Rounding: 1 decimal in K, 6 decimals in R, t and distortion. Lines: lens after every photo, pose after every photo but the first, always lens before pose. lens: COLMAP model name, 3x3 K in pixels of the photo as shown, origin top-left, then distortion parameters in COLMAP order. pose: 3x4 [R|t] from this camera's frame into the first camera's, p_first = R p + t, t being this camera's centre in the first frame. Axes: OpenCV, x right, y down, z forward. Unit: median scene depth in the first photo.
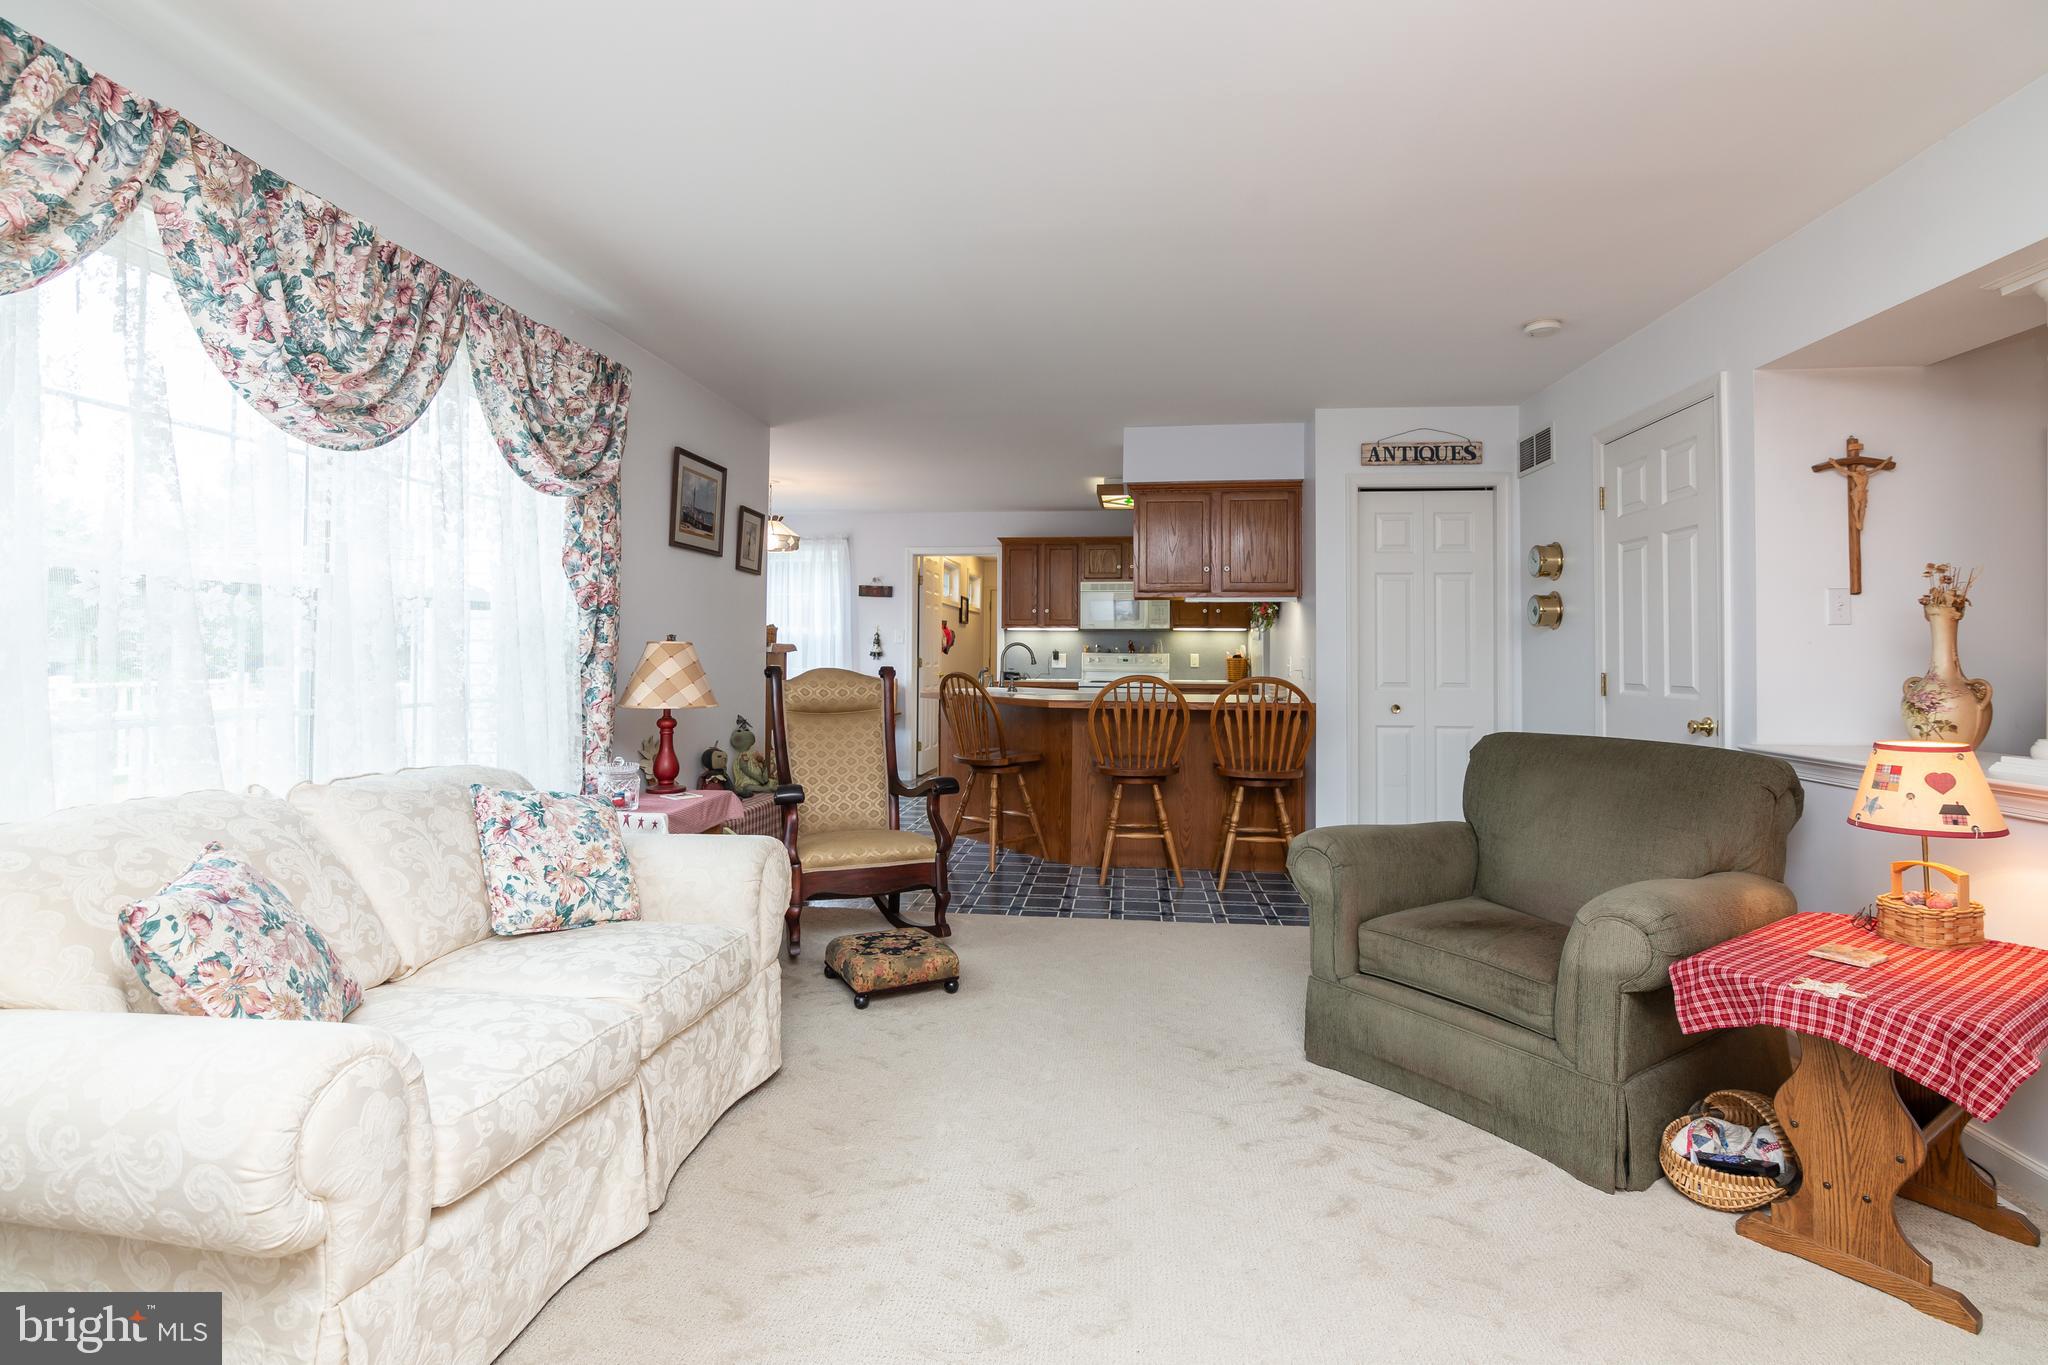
lens RADIAL K [[934.3, 0, 1023.9], [0, 934.3, 684.1], [0, 0, 1]] dist [-0.028386, 0.008610]
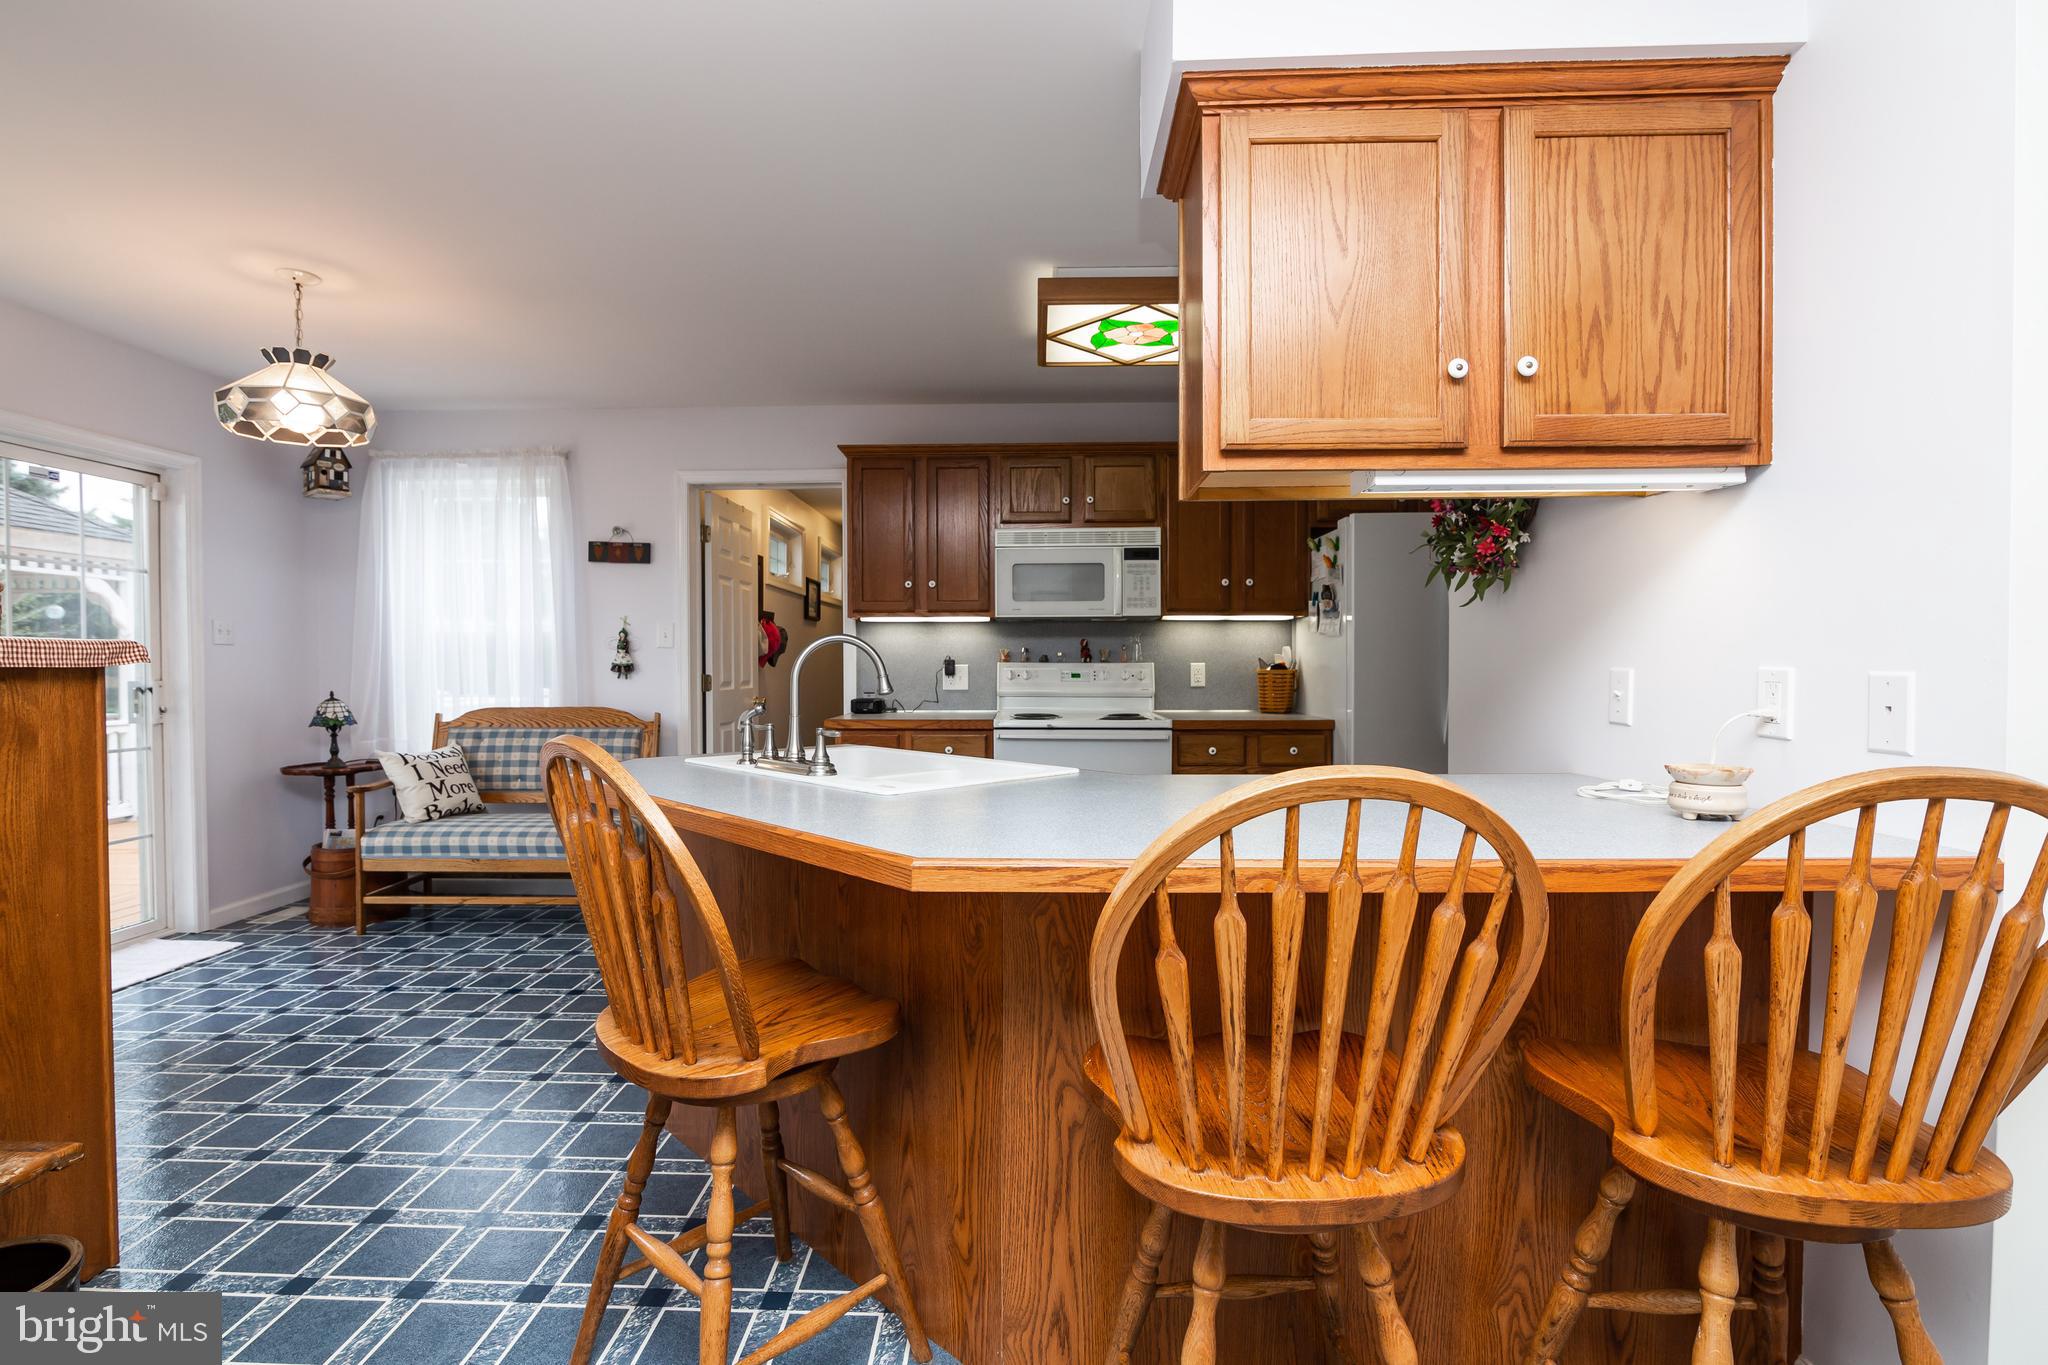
lens RADIAL K [[934.3, 0, 1023.9], [0, 934.3, 684.1], [0, 0, 1]] dist [-0.028386, 0.008610]
pose [[0.994114, -0.008389, 0.108013, 0.018358], [0.009731, 0.999882, -0.011902, -0.014075], [-0.107901, 0.012883, 0.994078, 0.455388]]
